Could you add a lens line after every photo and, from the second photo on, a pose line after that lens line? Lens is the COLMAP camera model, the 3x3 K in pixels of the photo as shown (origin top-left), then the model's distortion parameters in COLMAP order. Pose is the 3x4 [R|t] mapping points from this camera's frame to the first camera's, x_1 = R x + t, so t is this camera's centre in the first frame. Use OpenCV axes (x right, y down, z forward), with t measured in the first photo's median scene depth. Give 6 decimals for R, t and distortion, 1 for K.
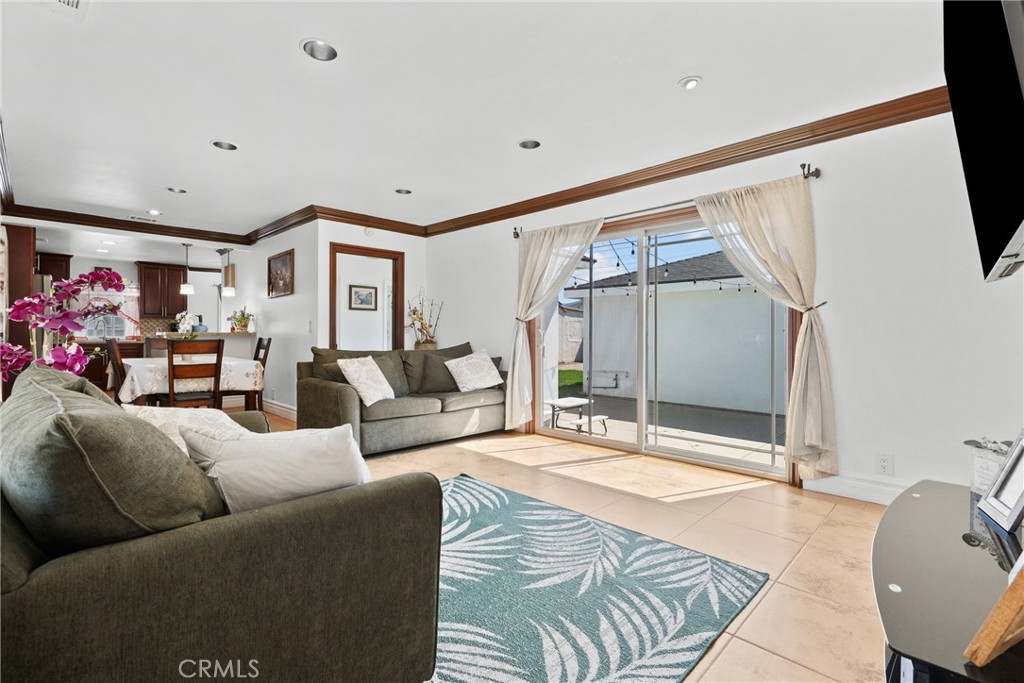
lens RADIAL K [[468.8, 0, 513.5], [0, 468.8, 333.6], [0, 0, 1]] dist [-0.002195, 0.000316]
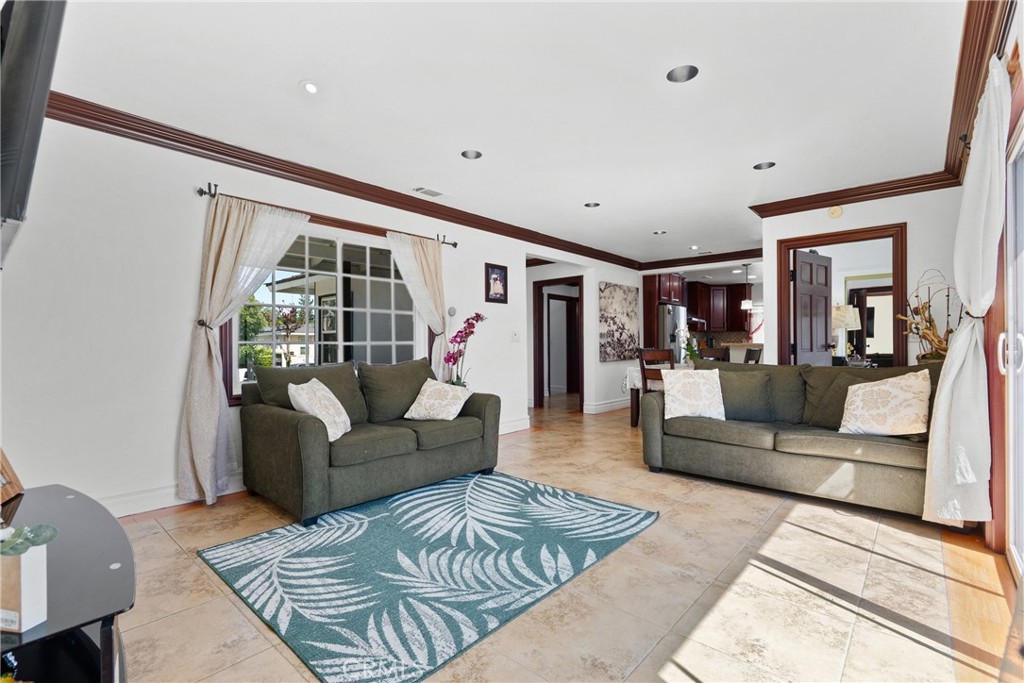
lens RADIAL K [[468.8, 0, 512.9], [0, 468.8, 345.2], [0, 0, 1]] dist [-0.002195, 0.000316]
pose [[0.042105, 0.000273, -0.999113, 1.099131], [0.003838, 0.999993, 0.000435, 0.000227], [0.999106, -0.003853, 0.042104, 1.082545]]
